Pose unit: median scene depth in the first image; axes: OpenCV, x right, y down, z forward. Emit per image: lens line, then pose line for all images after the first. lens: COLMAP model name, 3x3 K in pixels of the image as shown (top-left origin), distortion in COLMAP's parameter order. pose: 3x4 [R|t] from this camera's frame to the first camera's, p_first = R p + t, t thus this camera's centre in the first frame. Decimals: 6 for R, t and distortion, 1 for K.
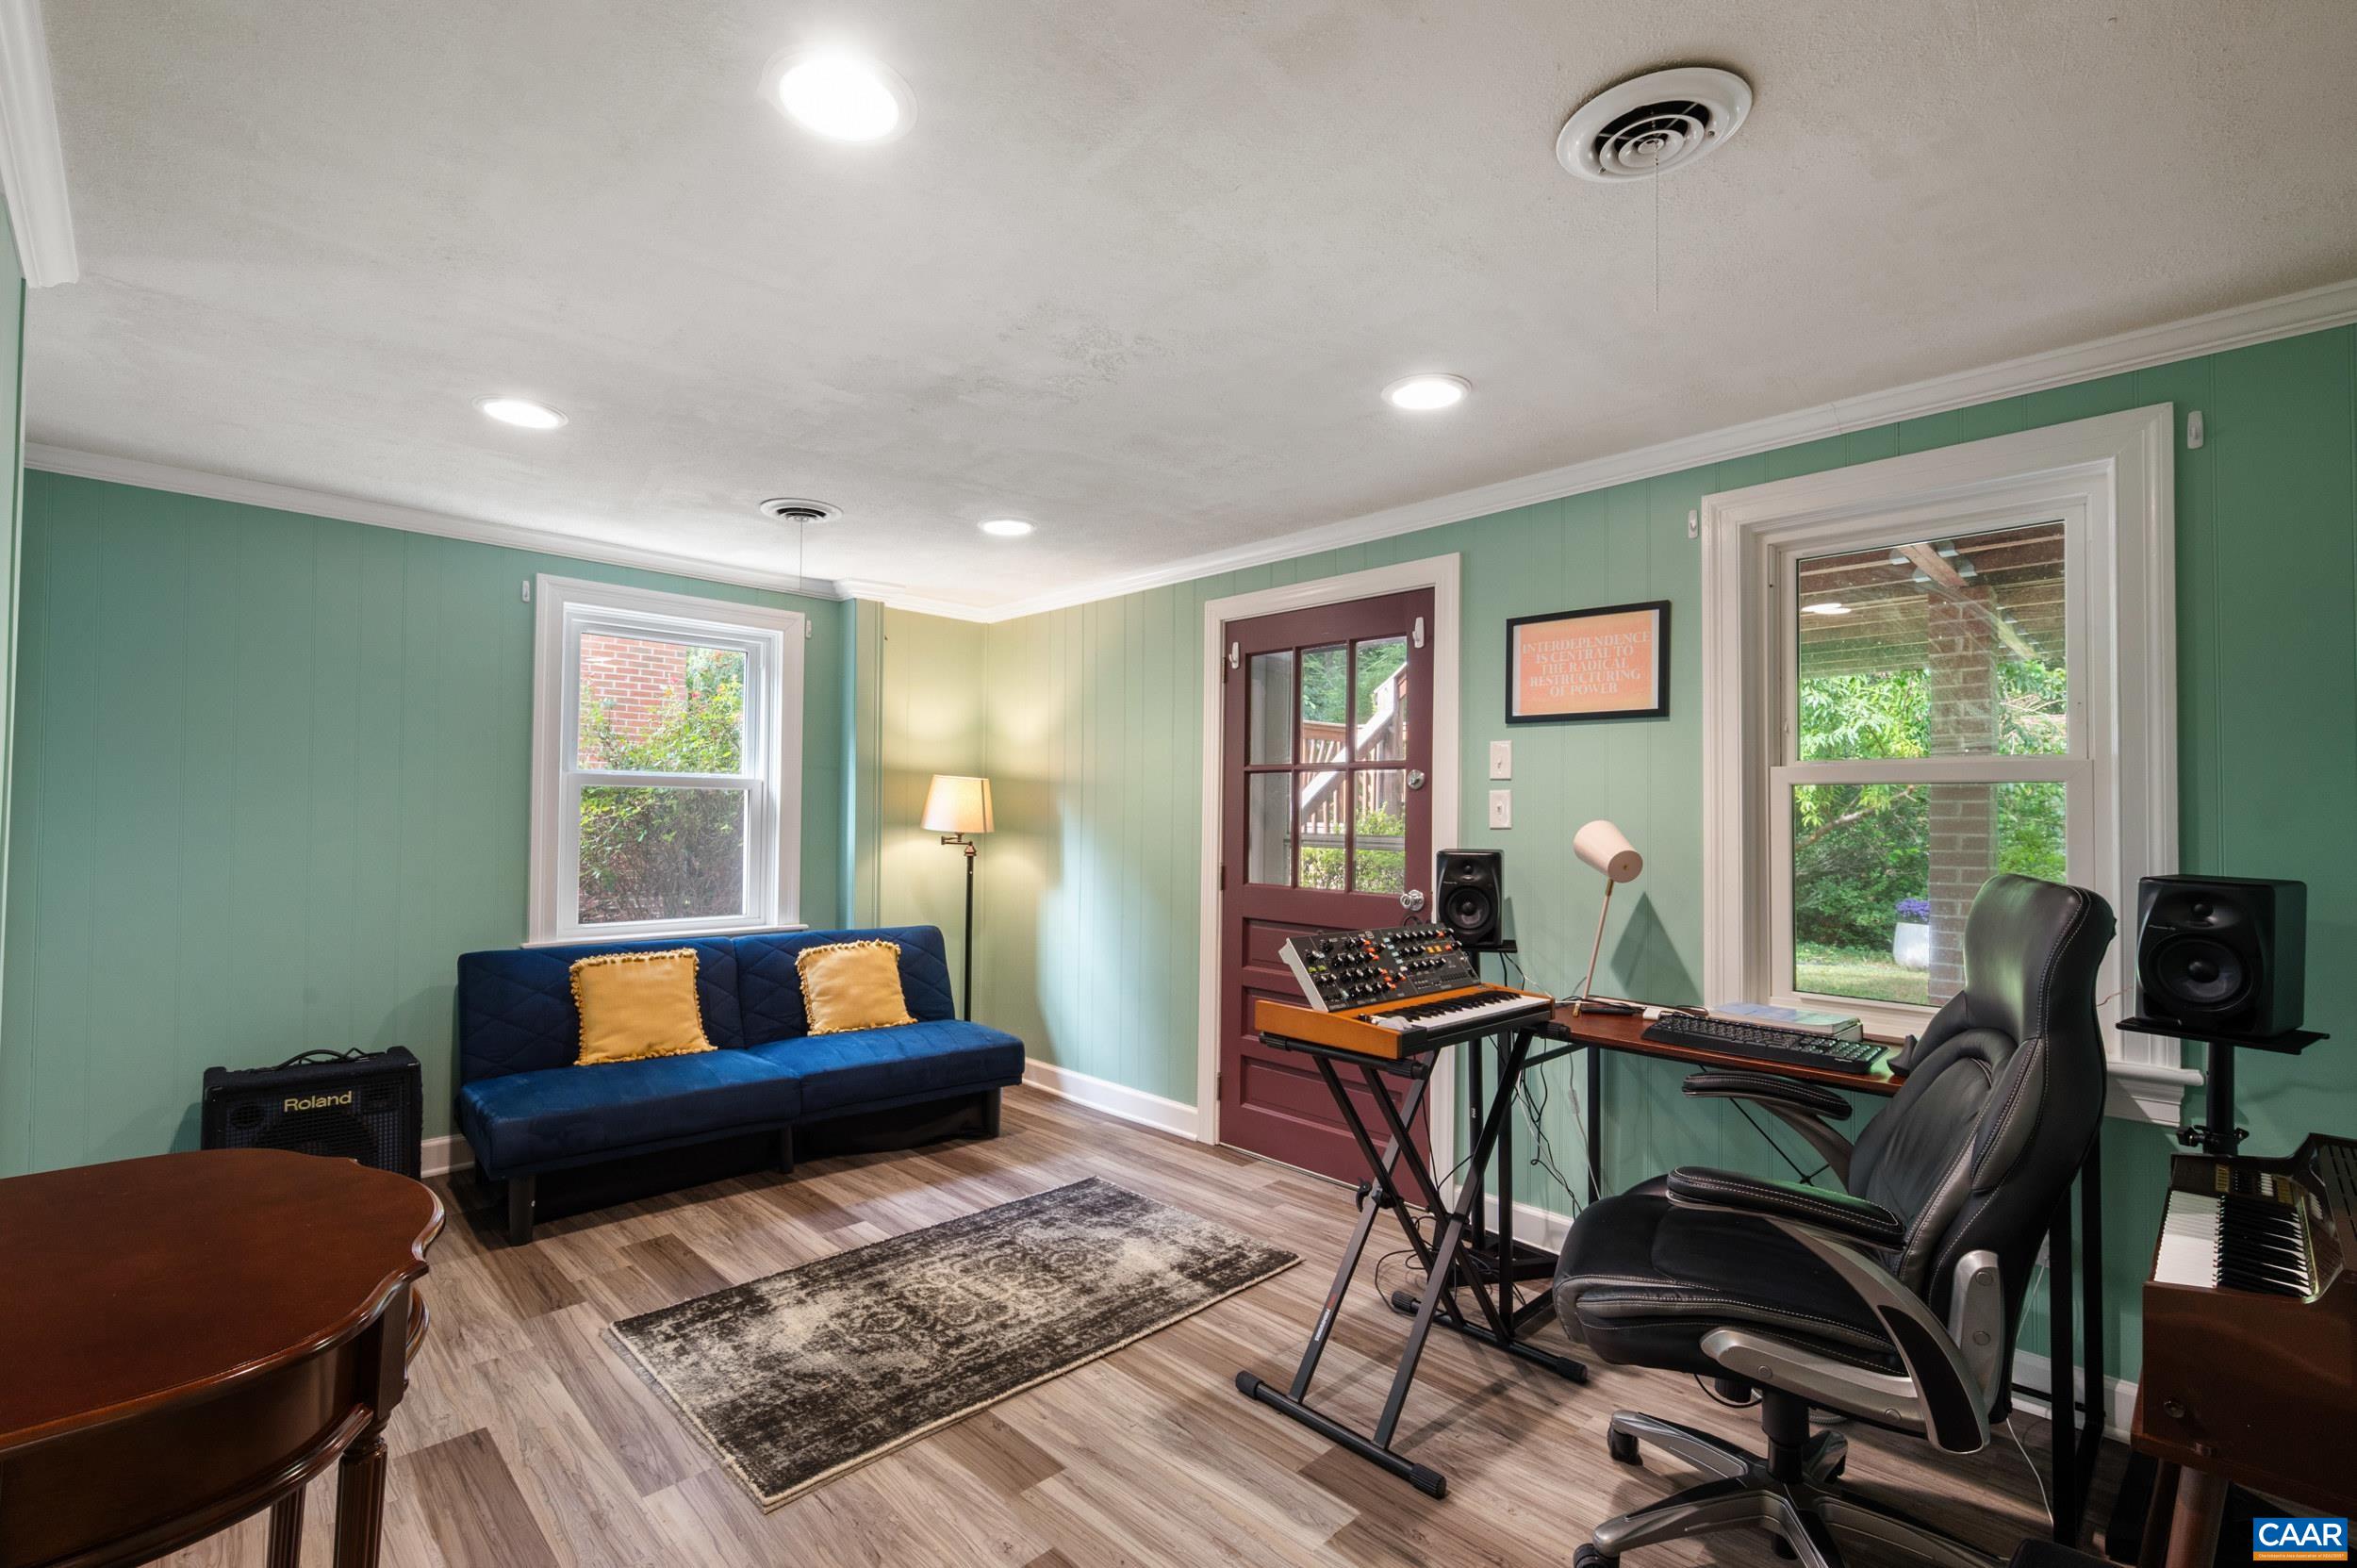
lens RADIAL K [[1050.5, 0, 1186.7], [0, 1050.5, 813.4], [0, 0, 1]] dist [-0.001509, -0.000113]
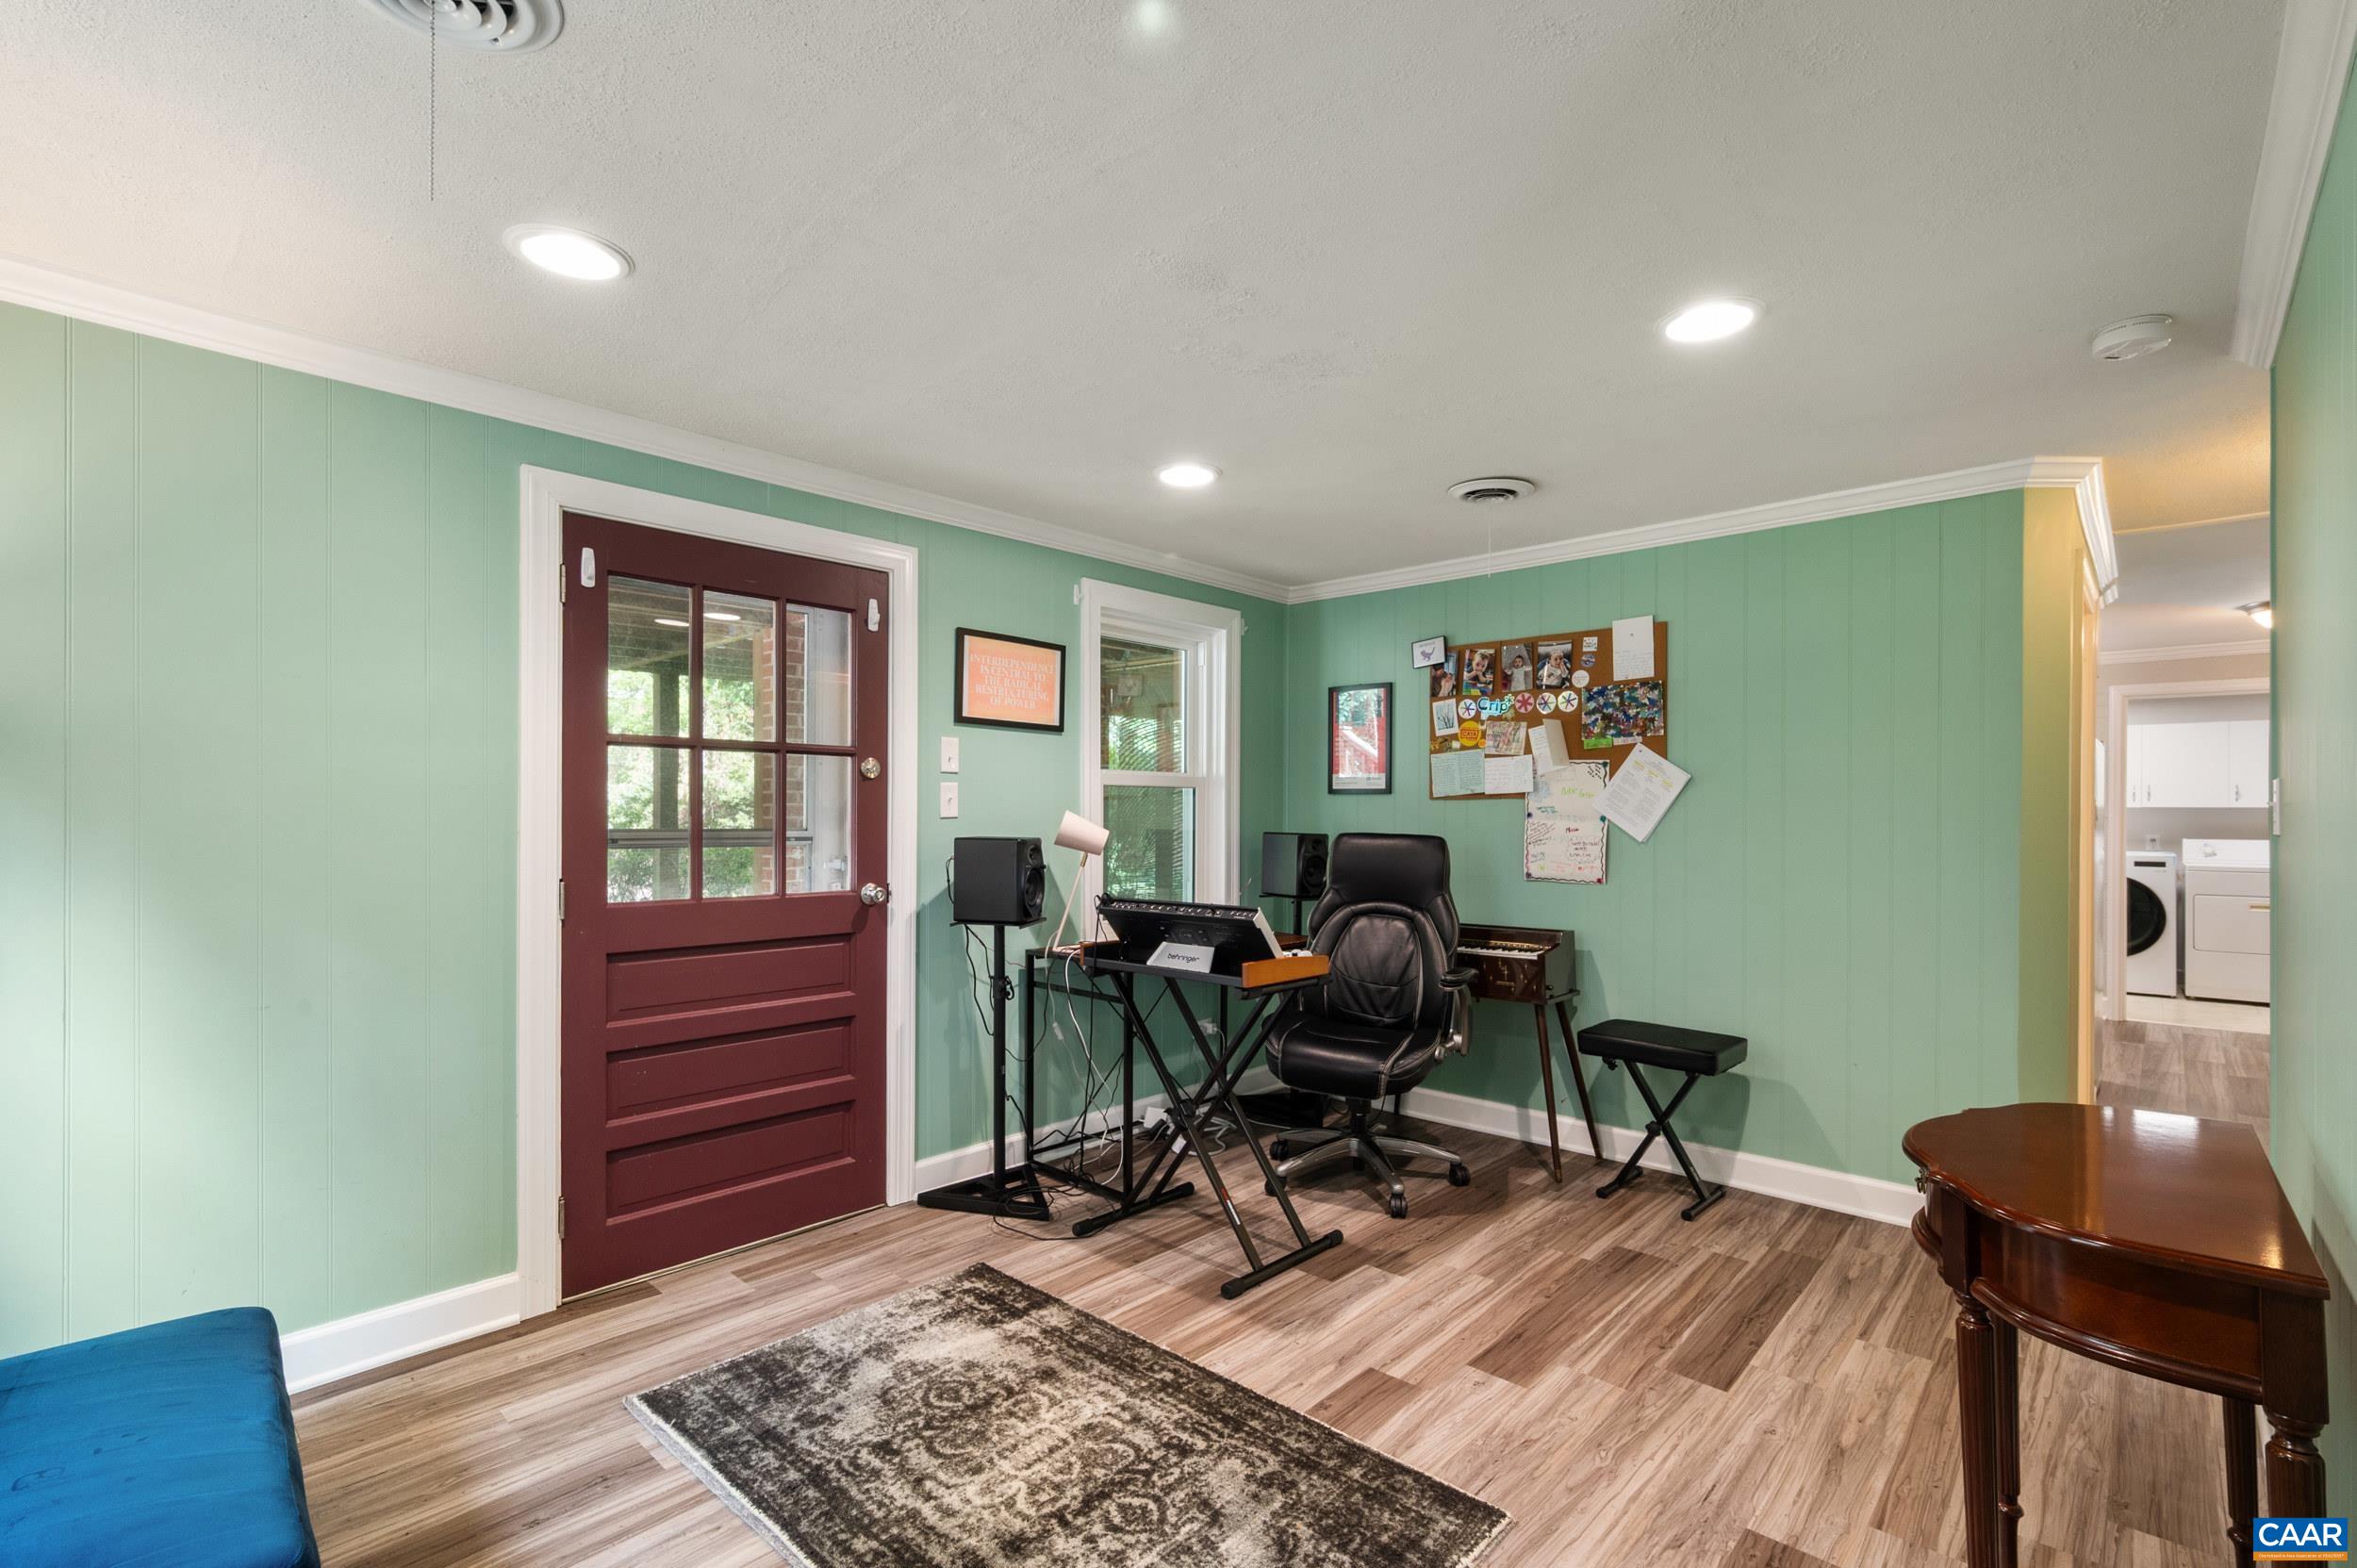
lens RADIAL K [[1050.5, 0, 1186.7], [0, 1050.5, 813.4], [0, 0, 1]] dist [-0.001509, -0.000113]
pose [[-0.046173, -0.011205, 0.998871, -0.861854], [-0.005705, 0.999924, 0.010953, -0.002645], [-0.998917, -0.005193, -0.046234, 0.859814]]
